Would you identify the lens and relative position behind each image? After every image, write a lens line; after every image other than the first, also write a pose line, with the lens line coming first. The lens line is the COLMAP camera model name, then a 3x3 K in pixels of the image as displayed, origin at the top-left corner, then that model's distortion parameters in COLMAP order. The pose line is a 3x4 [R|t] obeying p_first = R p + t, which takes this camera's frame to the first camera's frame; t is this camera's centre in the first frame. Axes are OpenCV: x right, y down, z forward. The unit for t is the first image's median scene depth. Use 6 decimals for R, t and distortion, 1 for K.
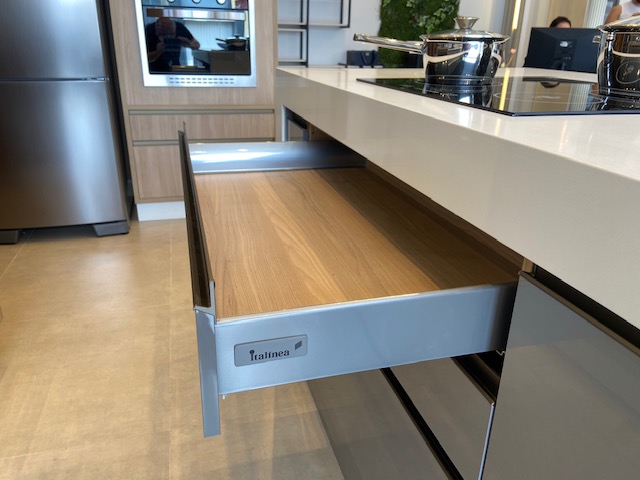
lens RADIAL K [[480.3, 0, 317.5], [0, 480.3, 231.9], [0, 0, 1]] dist [0.117570, -0.153630]
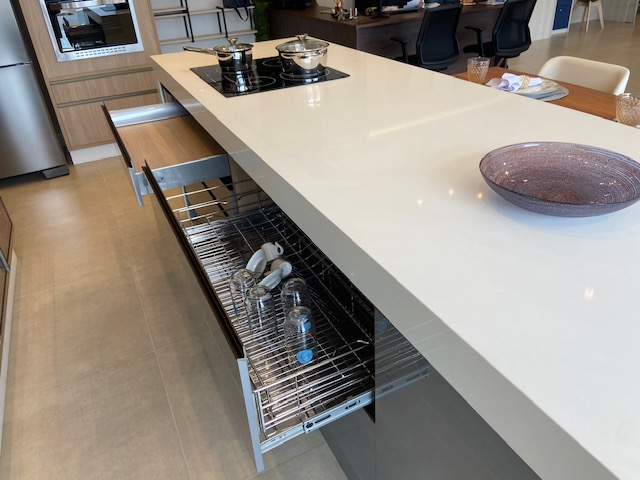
lens RADIAL K [[480.3, 0, 317.5], [0, 480.3, 231.9], [0, 0, 1]] dist [0.117570, -0.153630]
pose [[0.979685, -0.159407, 0.121682, 0.101184], [0.138838, 0.976967, 0.162047, 0.035780], [-0.144711, -0.141861, 0.979252, -0.473275]]
